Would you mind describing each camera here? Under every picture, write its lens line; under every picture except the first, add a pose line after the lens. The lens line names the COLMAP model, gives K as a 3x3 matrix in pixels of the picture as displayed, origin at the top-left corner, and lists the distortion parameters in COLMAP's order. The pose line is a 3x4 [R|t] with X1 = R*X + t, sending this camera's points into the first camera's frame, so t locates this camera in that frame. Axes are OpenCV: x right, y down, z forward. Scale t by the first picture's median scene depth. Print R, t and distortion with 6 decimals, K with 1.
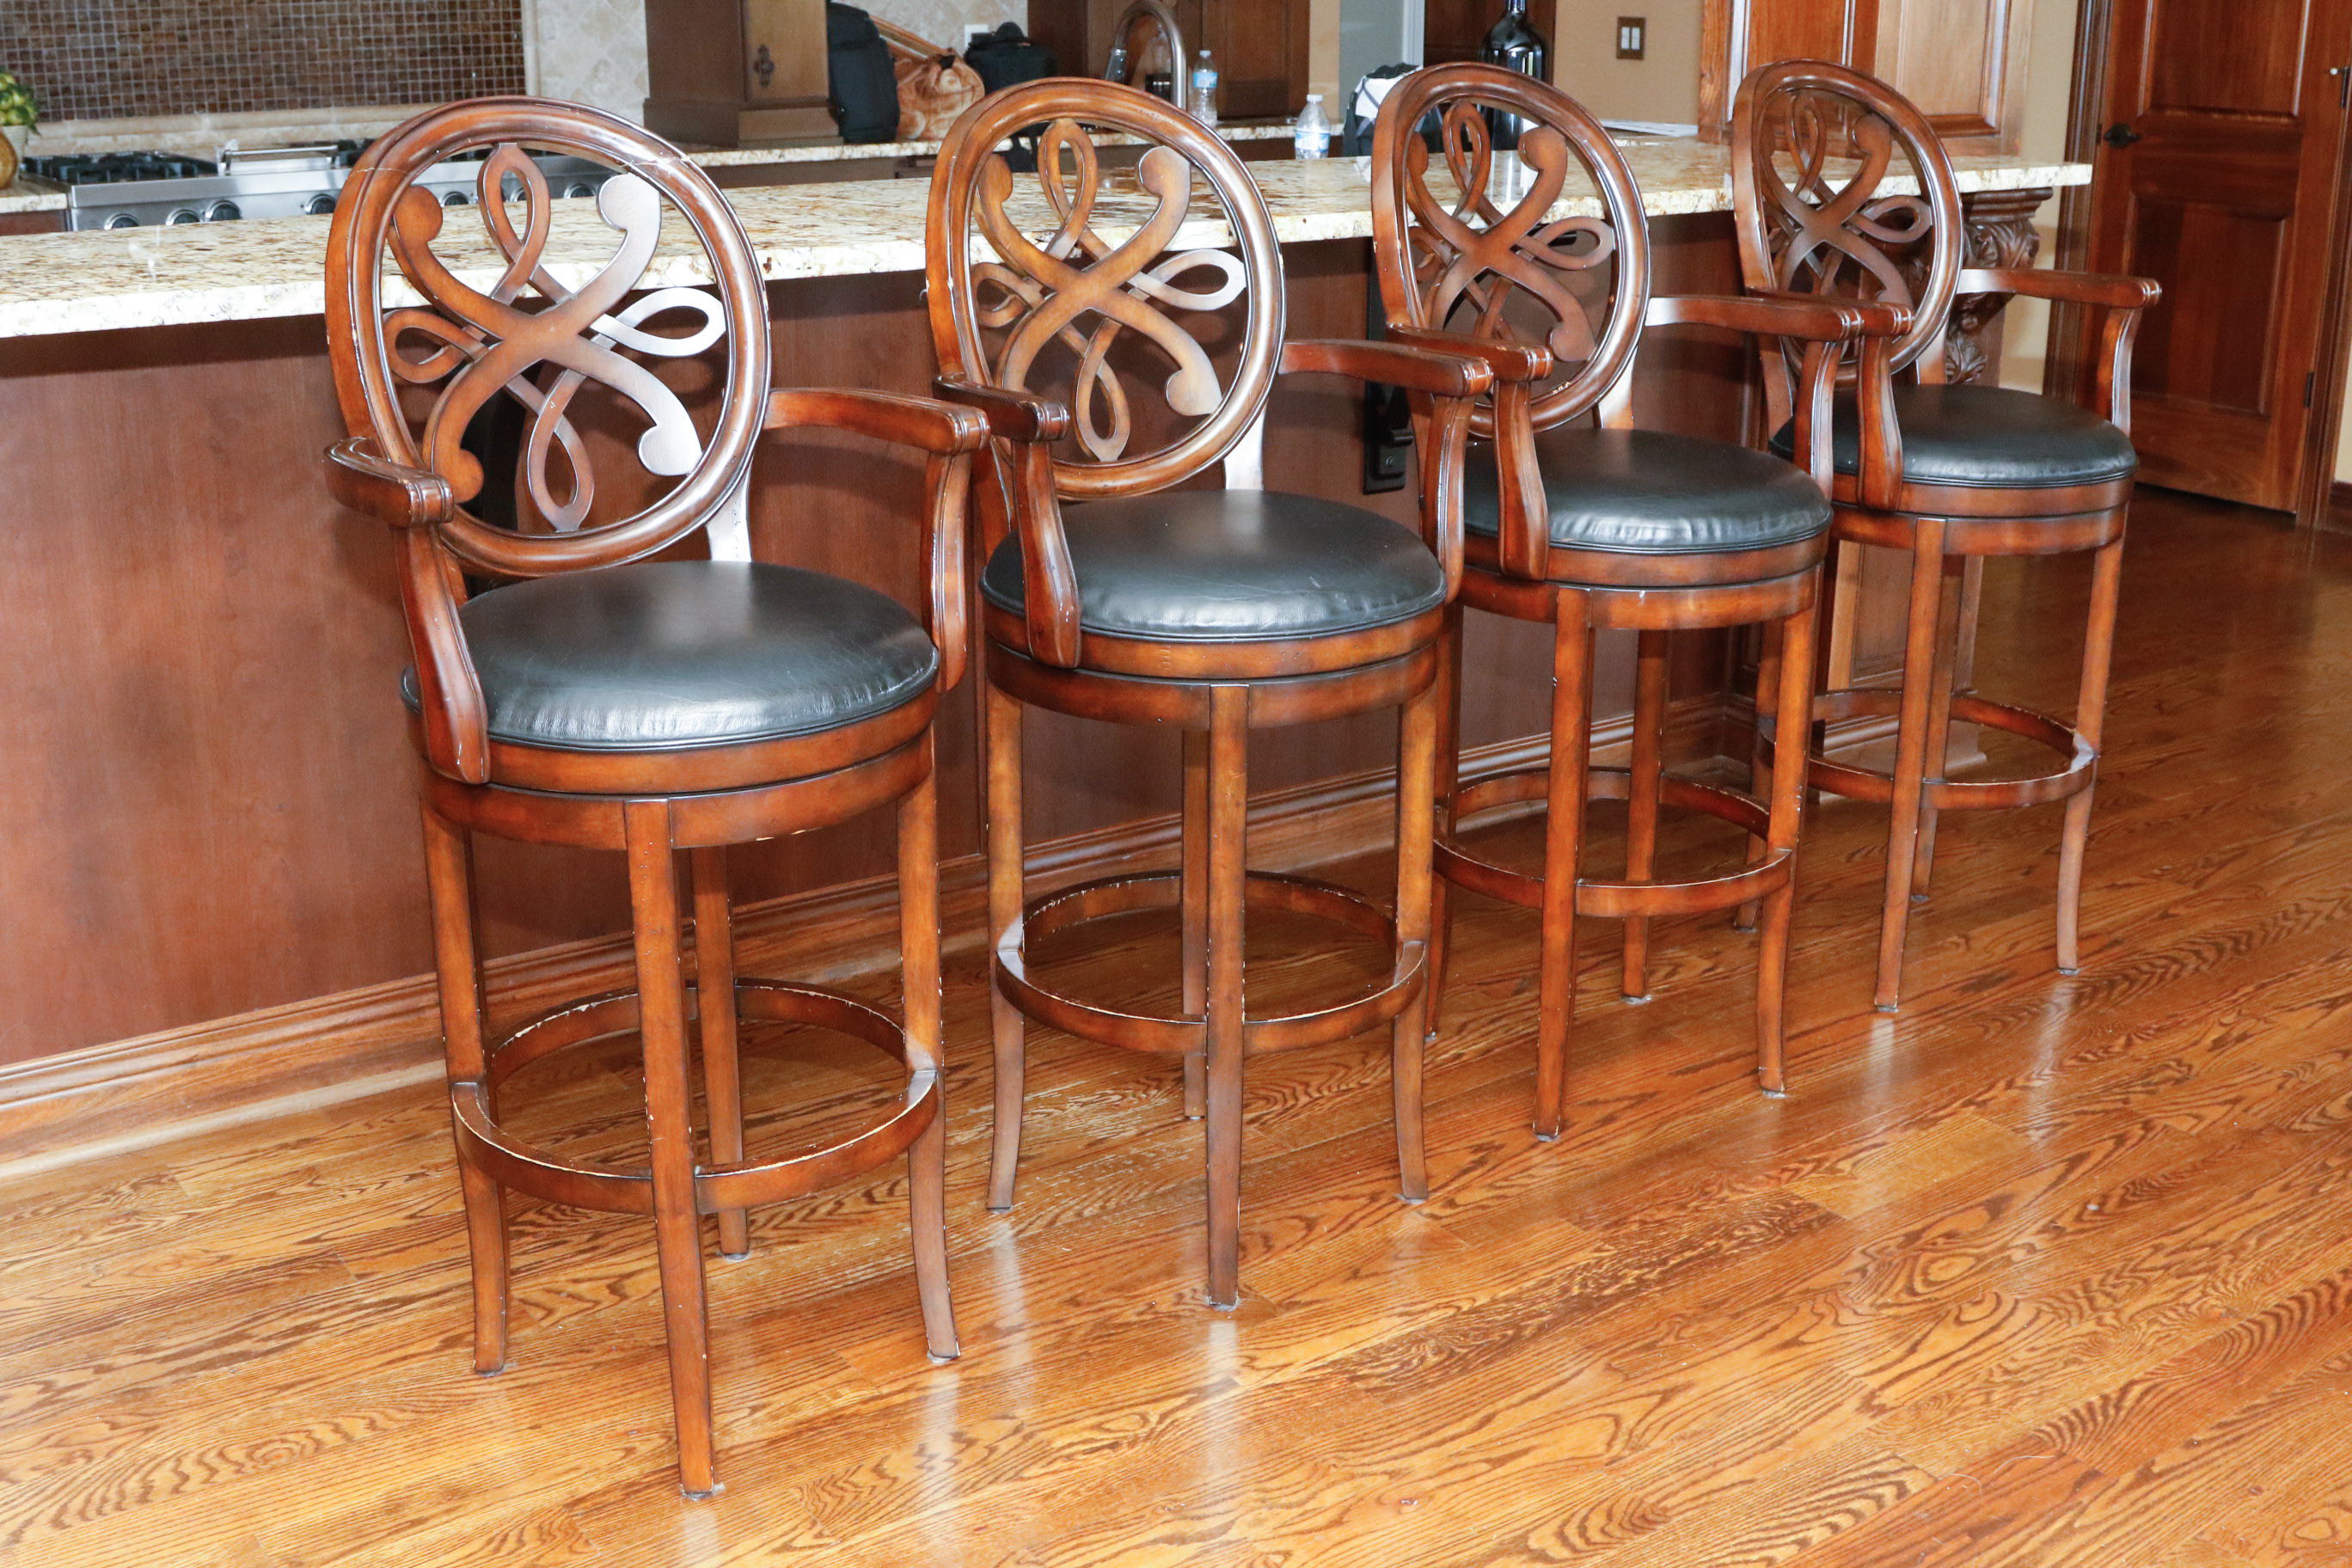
lens RADIAL K [[2627.9, 0, 1183.5], [0, 2627.9, 790.1], [0, 0, 1]] dist [-0.026140, 0.000000]
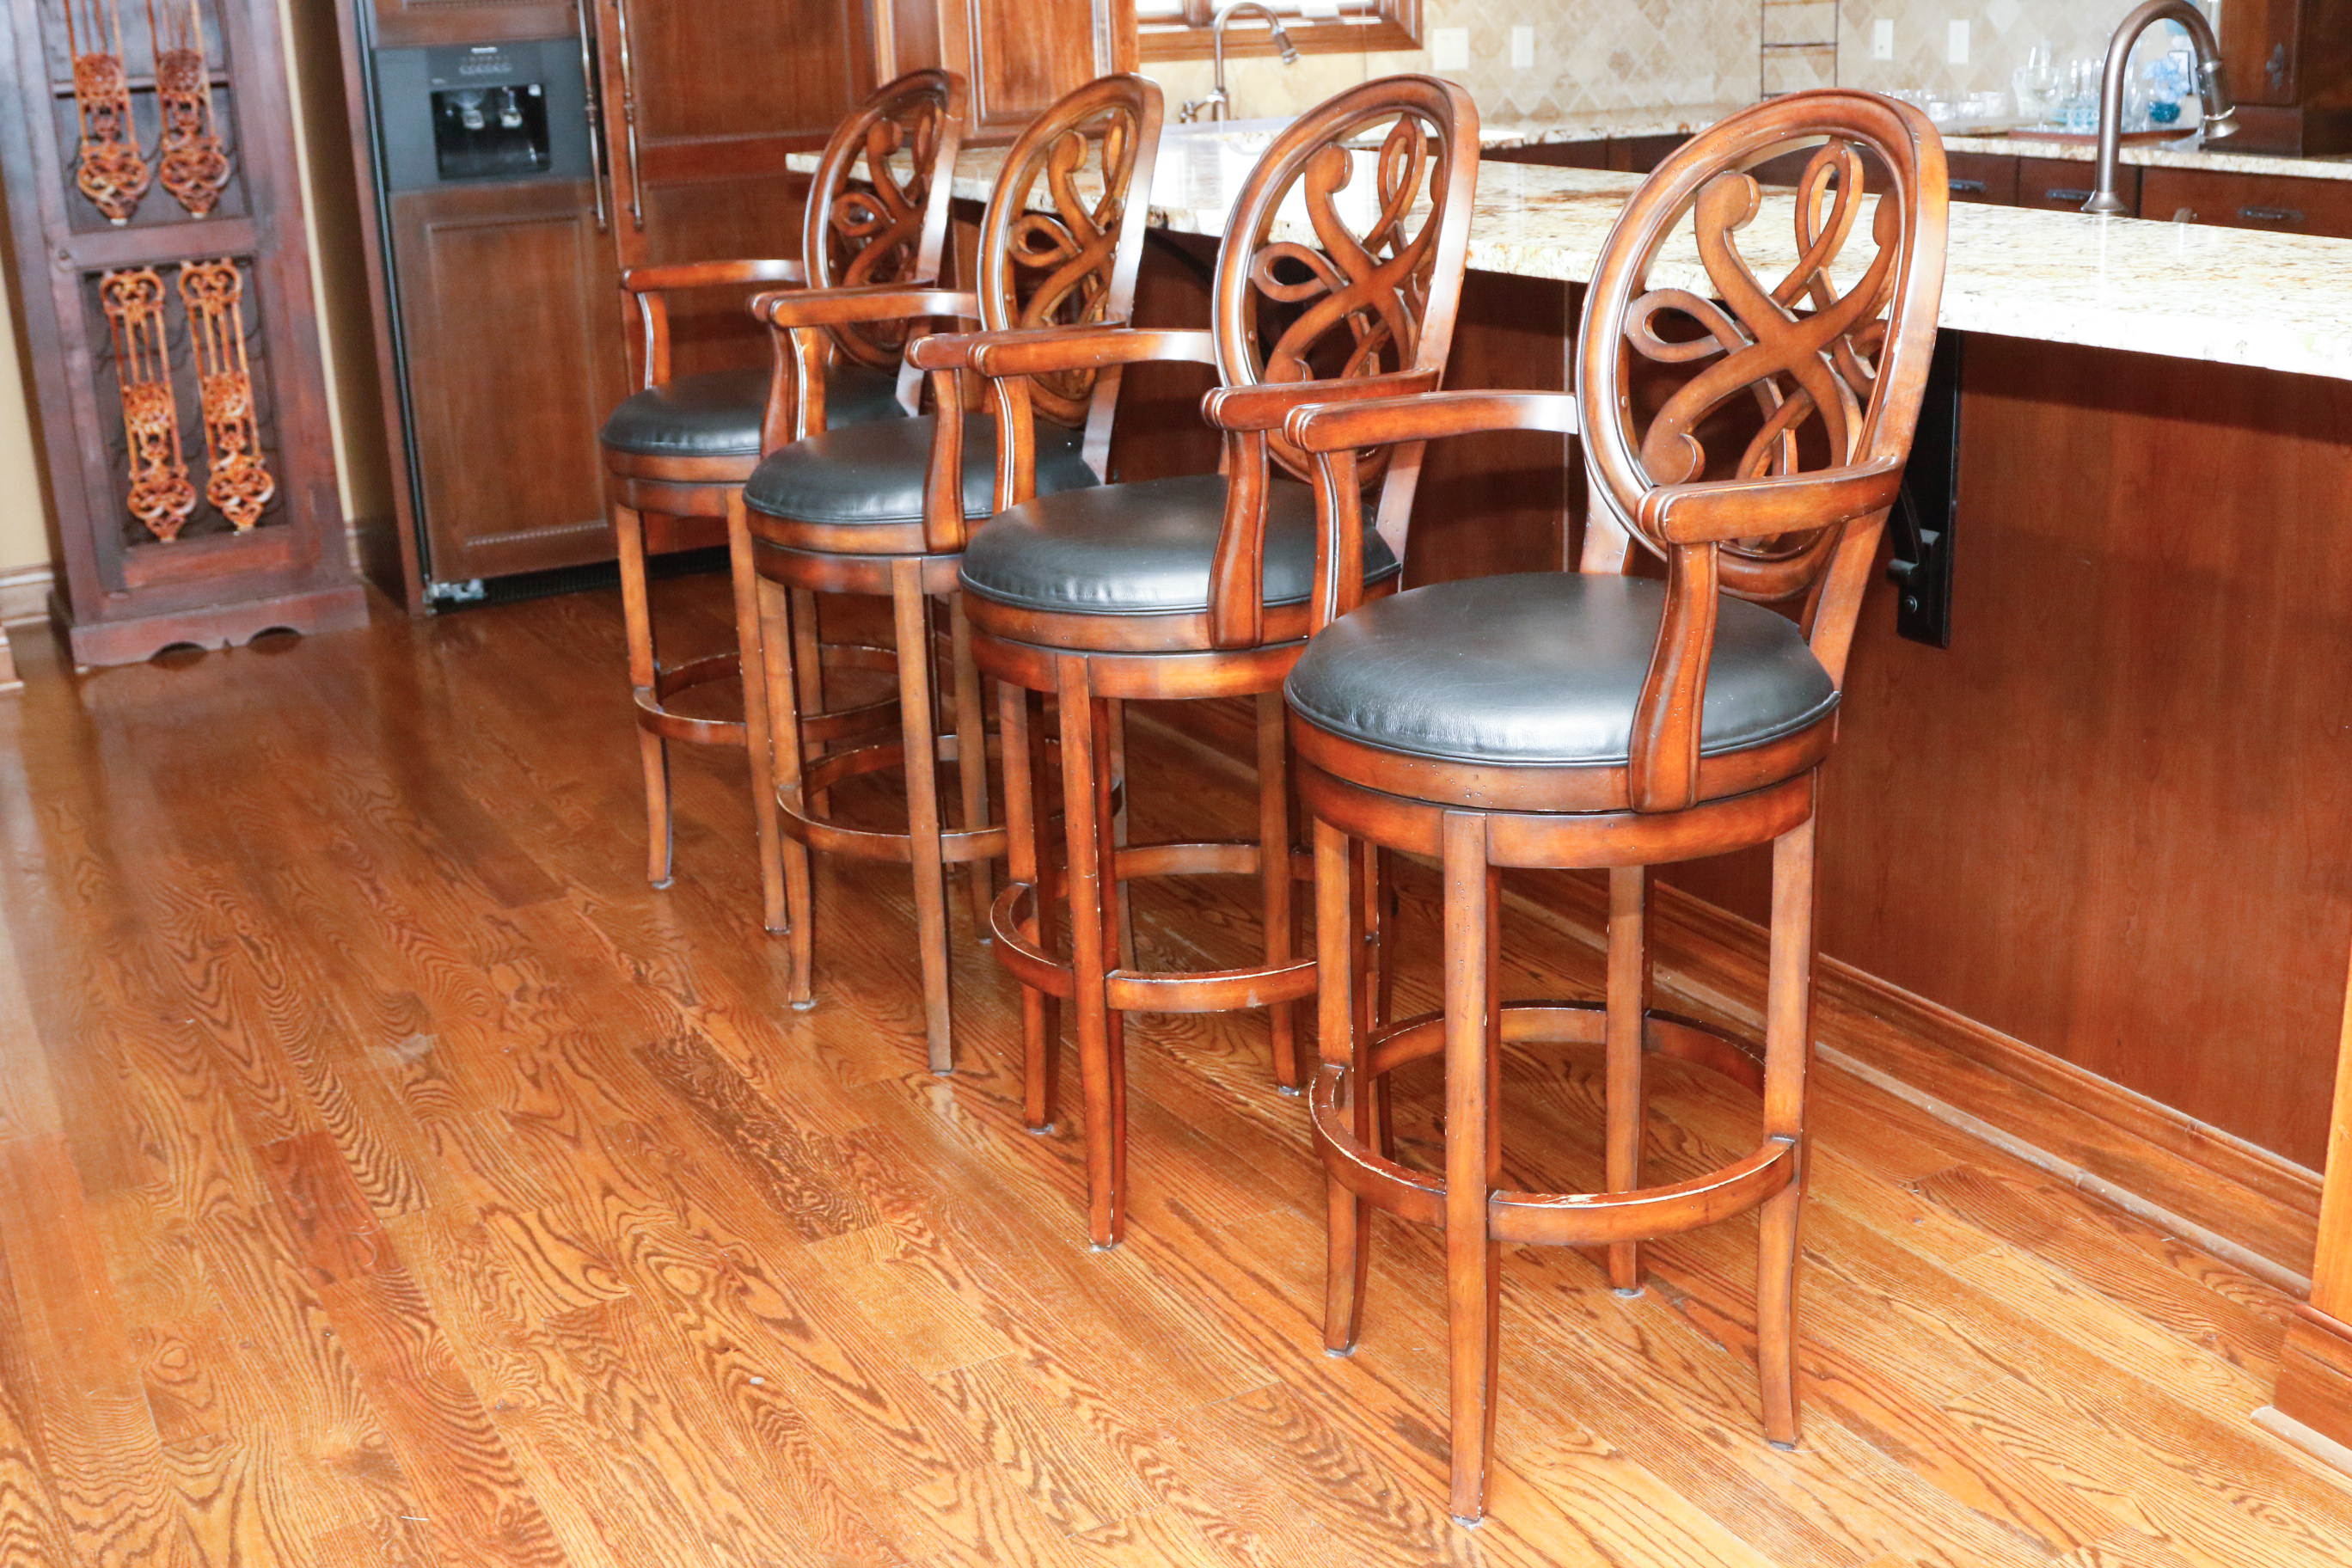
lens RADIAL K [[2627.9, 0, 1186.8], [0, 2627.9, 777.2], [0, 0, 1]] dist [-0.026140, 0.000000]
pose [[-0.133014, 0.292550, -0.946954, 1.168621], [-0.259308, 0.911891, 0.318142, -0.369238], [0.956591, 0.287870, -0.045433, 1.168753]]
